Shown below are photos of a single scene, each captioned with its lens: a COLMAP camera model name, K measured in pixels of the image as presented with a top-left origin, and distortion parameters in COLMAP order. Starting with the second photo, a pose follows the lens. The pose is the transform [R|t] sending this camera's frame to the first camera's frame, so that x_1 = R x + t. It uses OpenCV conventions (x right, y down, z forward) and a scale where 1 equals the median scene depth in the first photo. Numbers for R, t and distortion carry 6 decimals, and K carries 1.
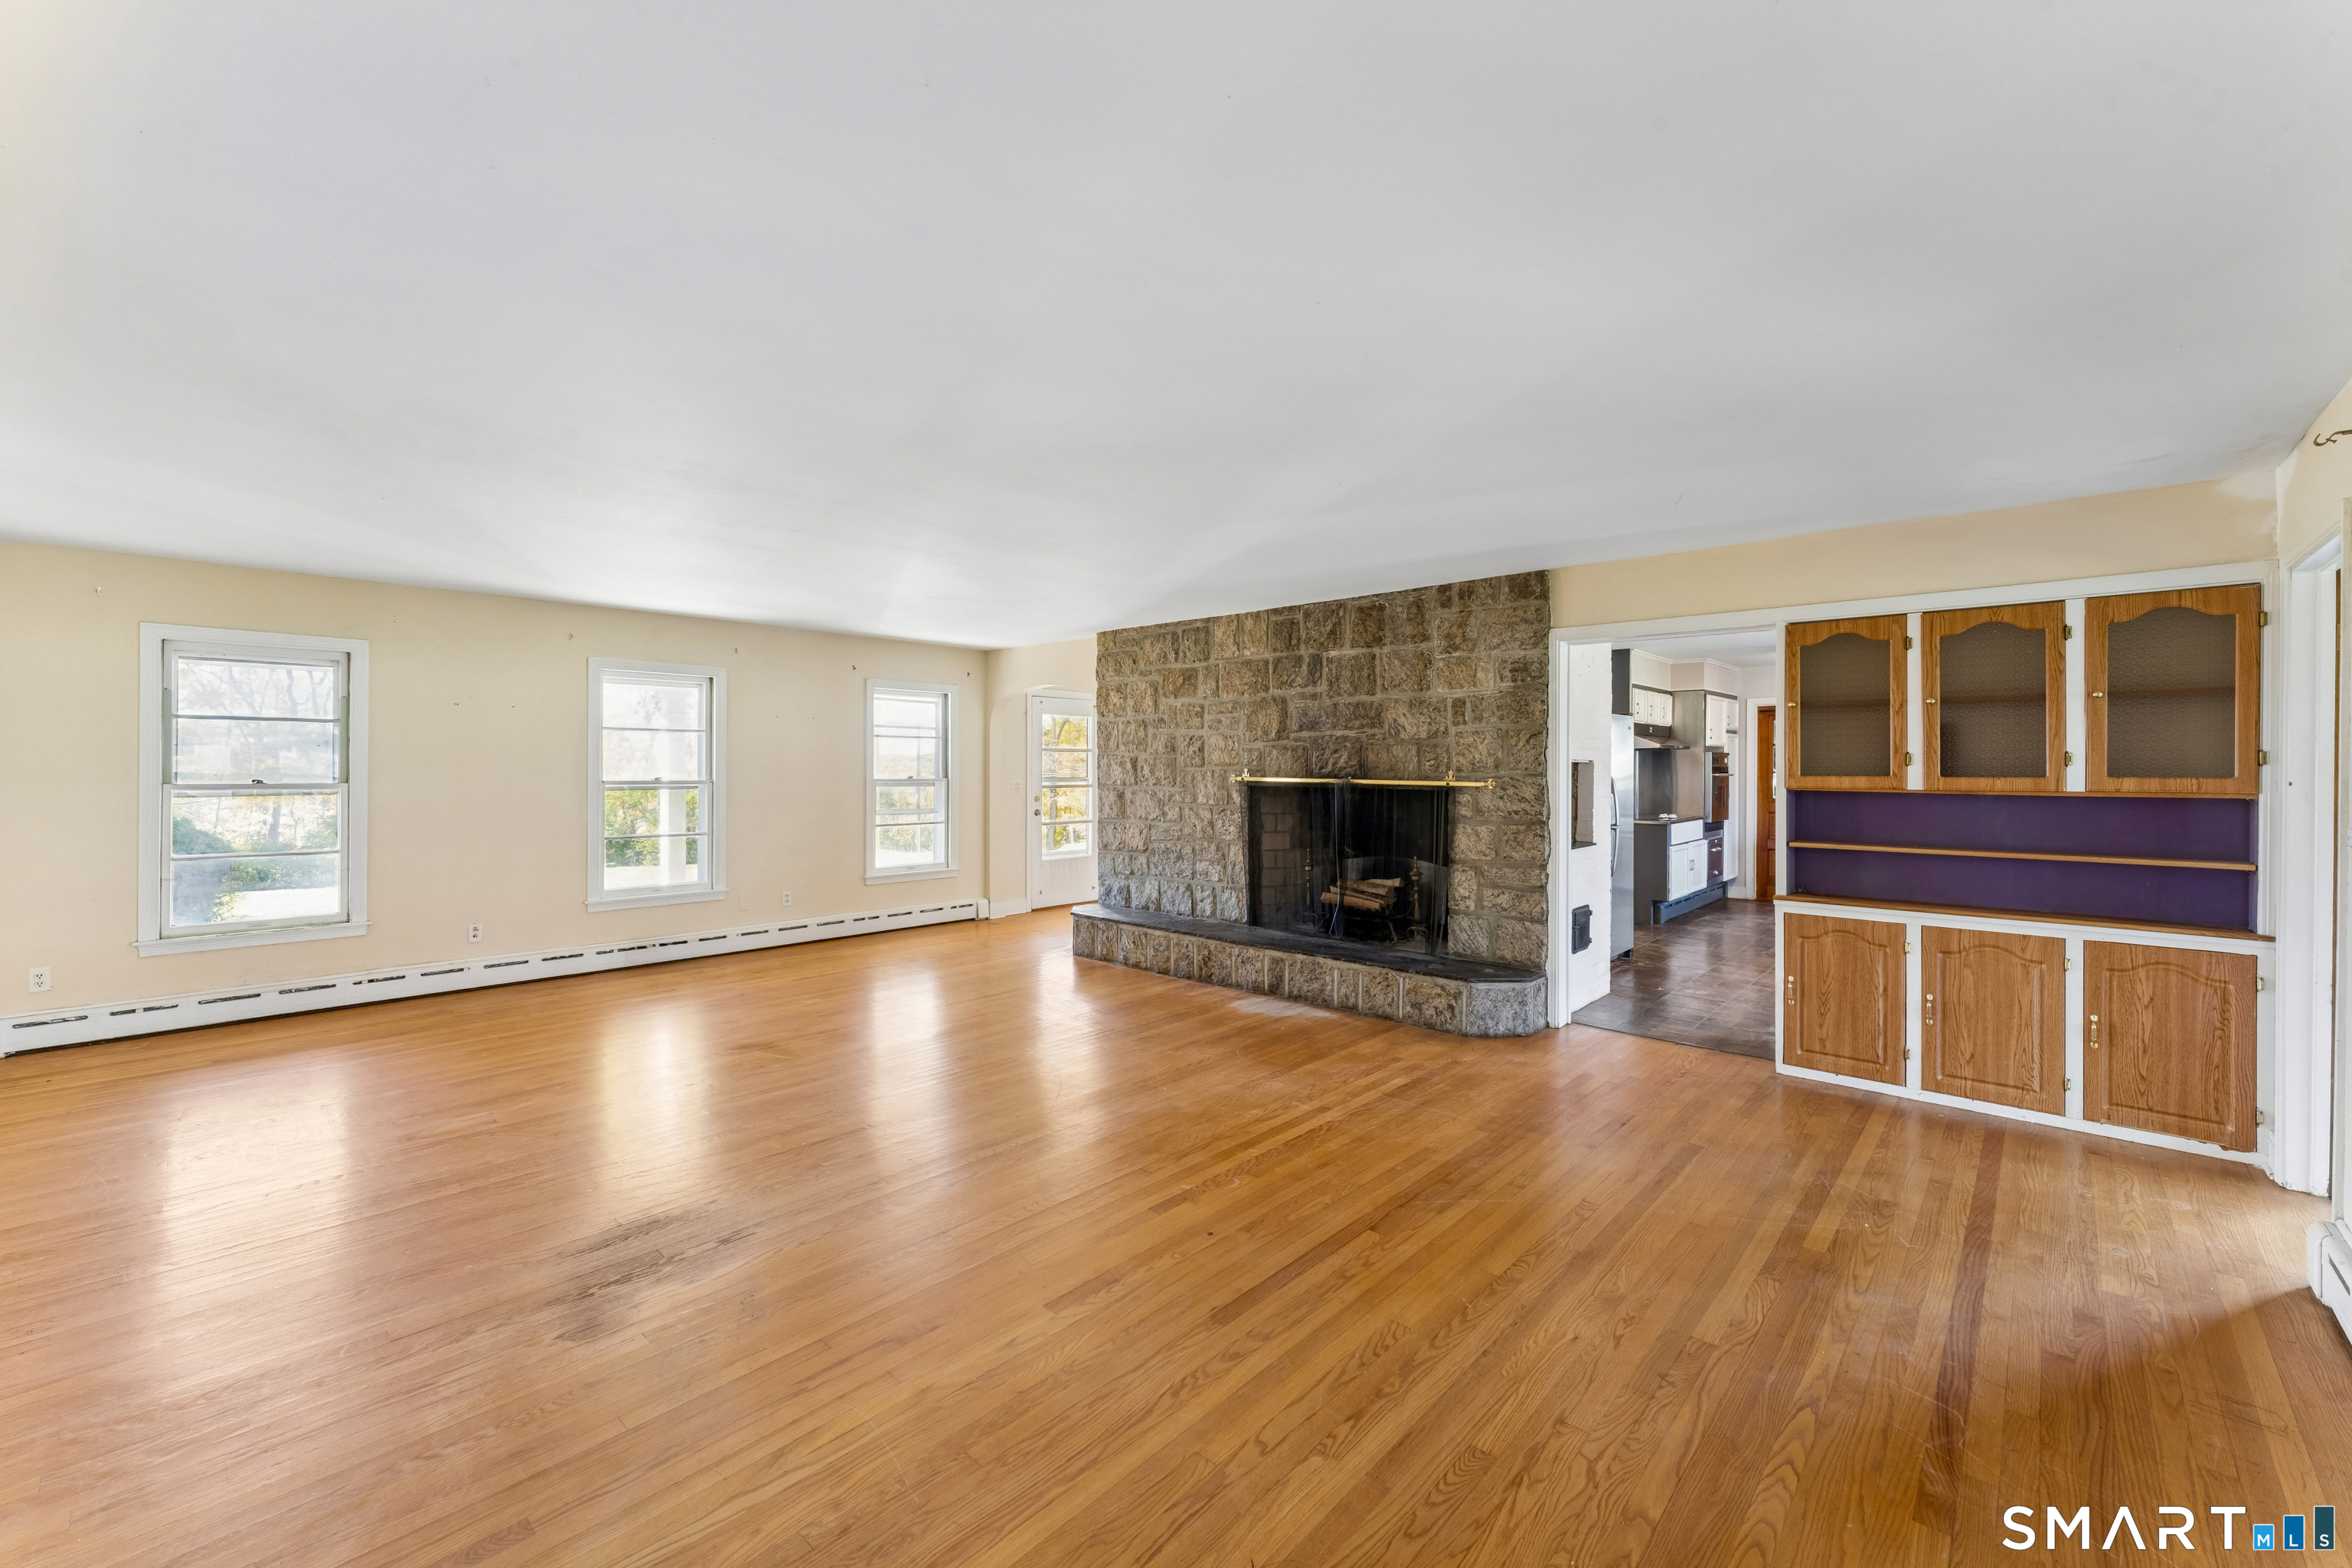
lens RADIAL K [[942.2, 0, 1176.6], [0, 942.2, 771.2], [0, 0, 1]] dist [-0.001284, -0.000808]
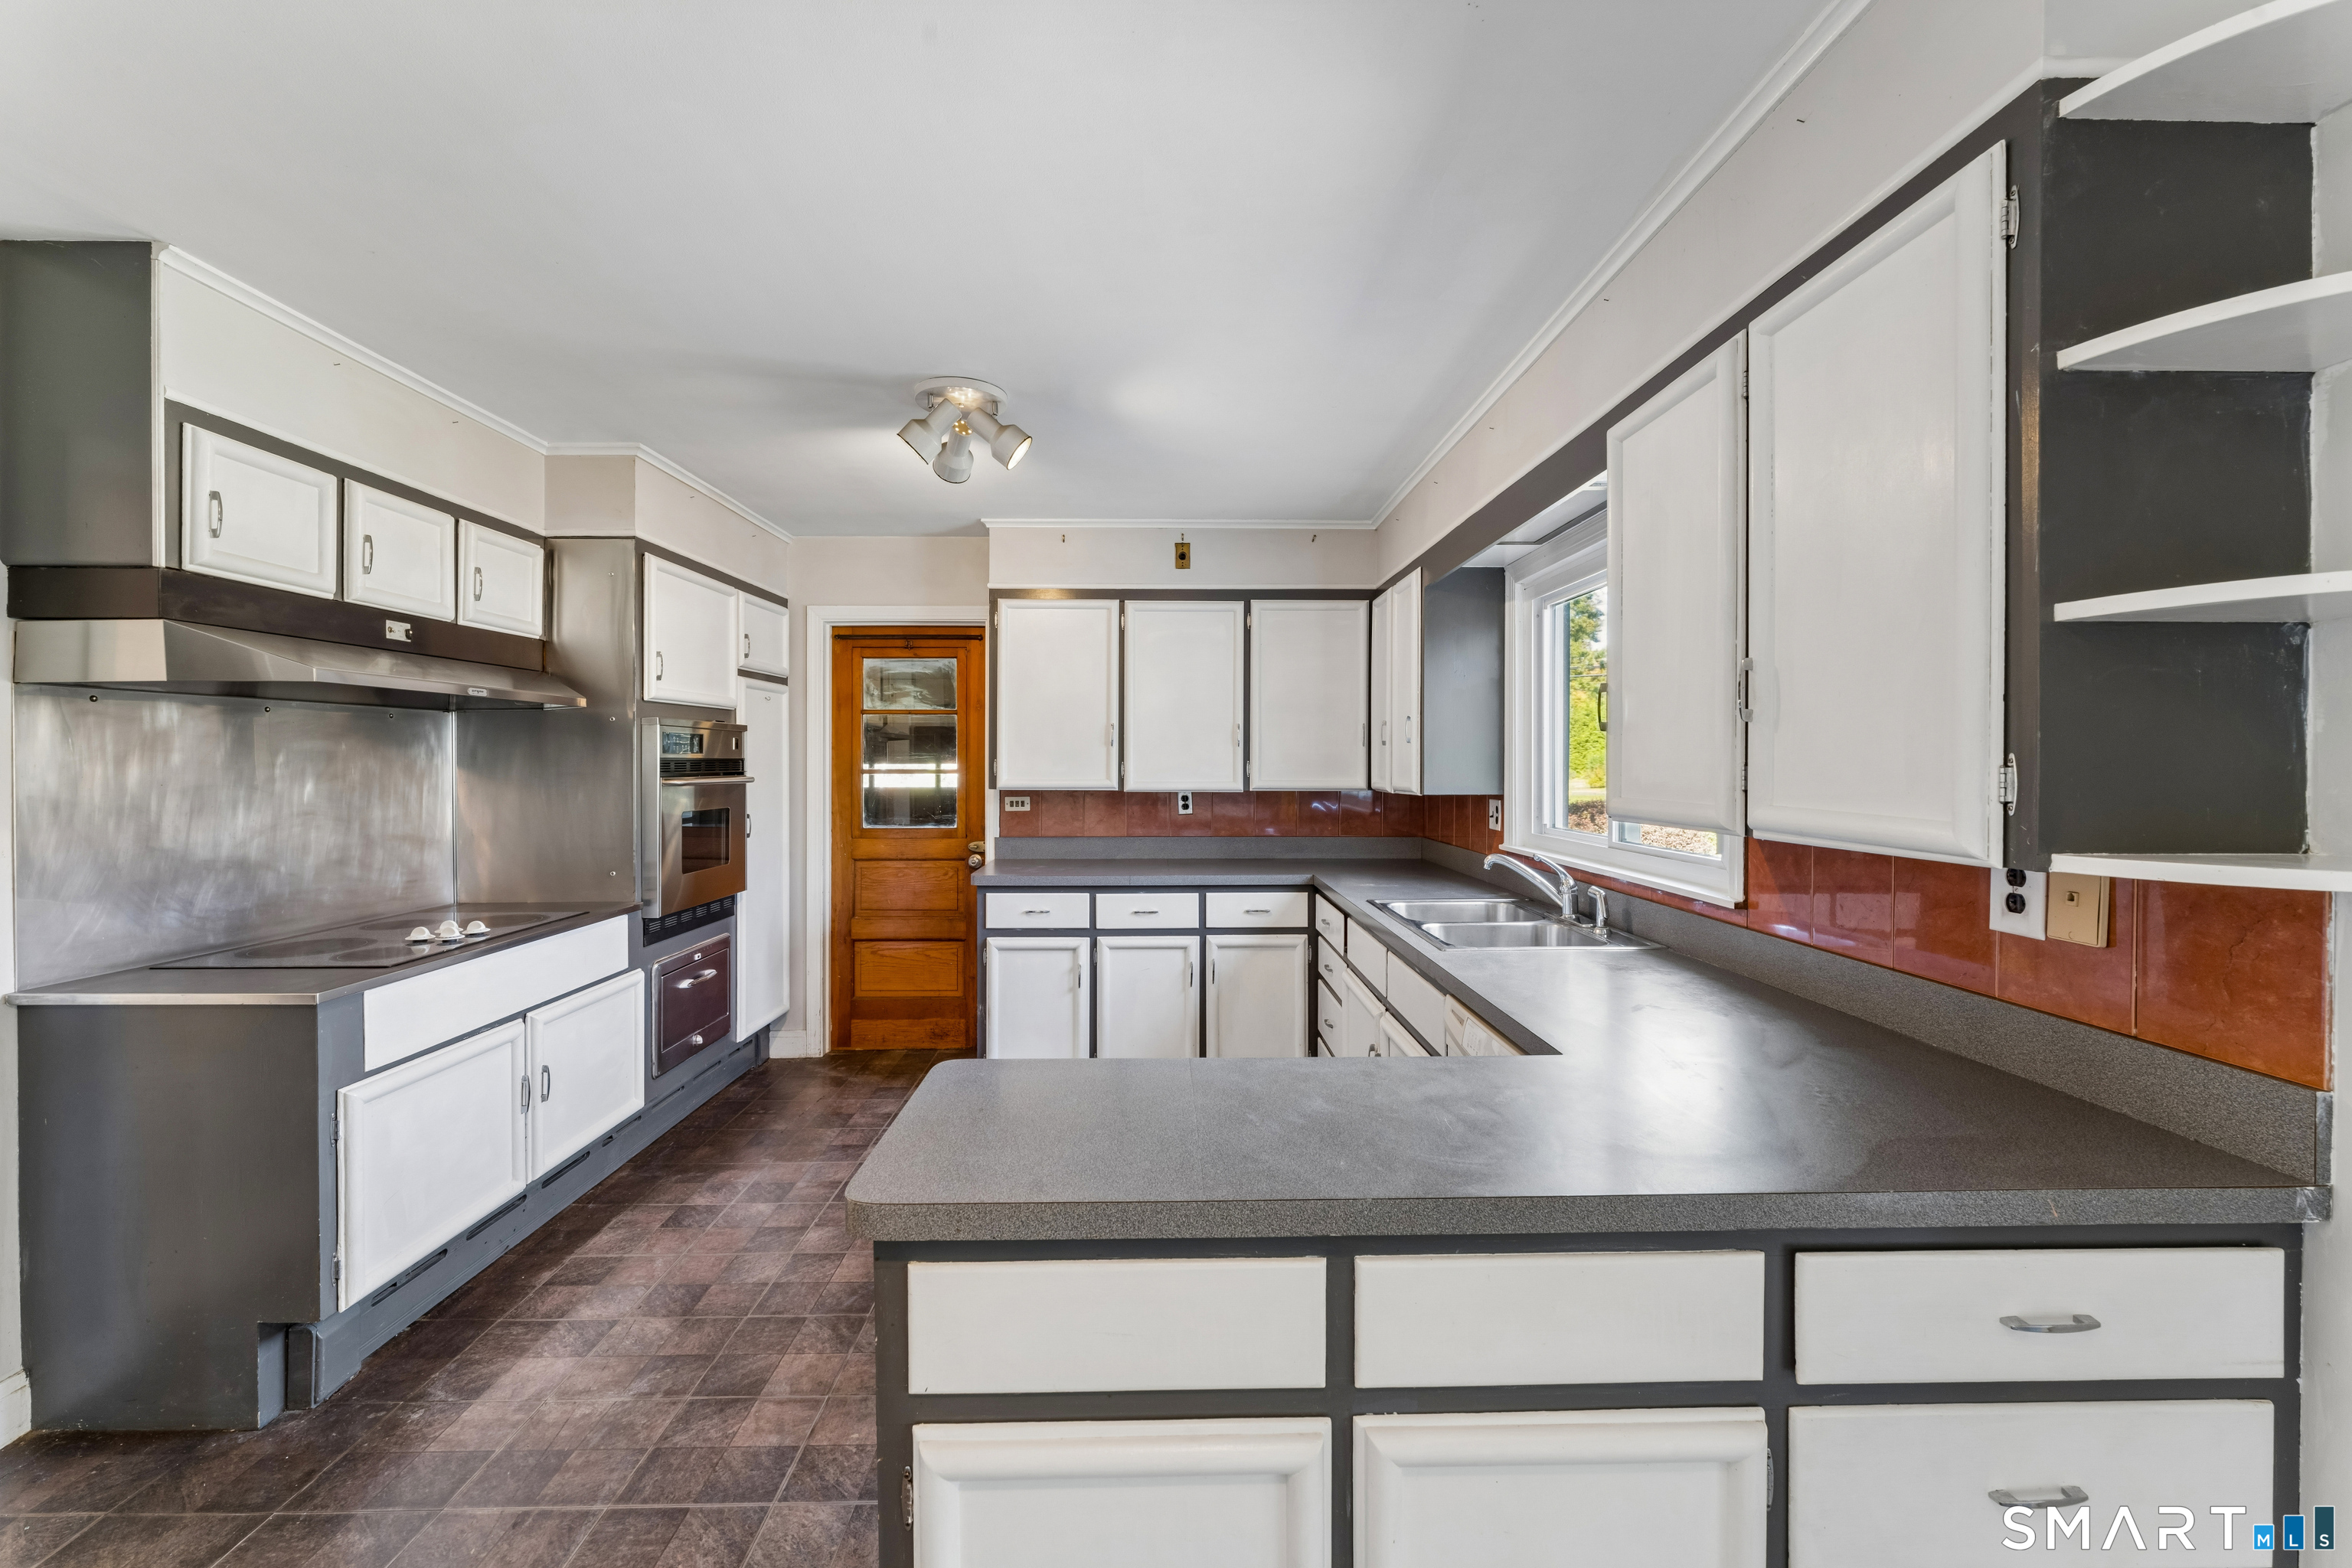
lens RADIAL K [[942.2, 0, 1177.9], [0, 942.2, 765.5], [0, 0, 1]] dist [-0.001284, -0.000808]
pose [[0.724376, -0.005289, 0.689385, 0.463339], [0.006826, 0.999977, 0.000499, -0.001448], [-0.689371, 0.004345, 0.724395, 0.608027]]
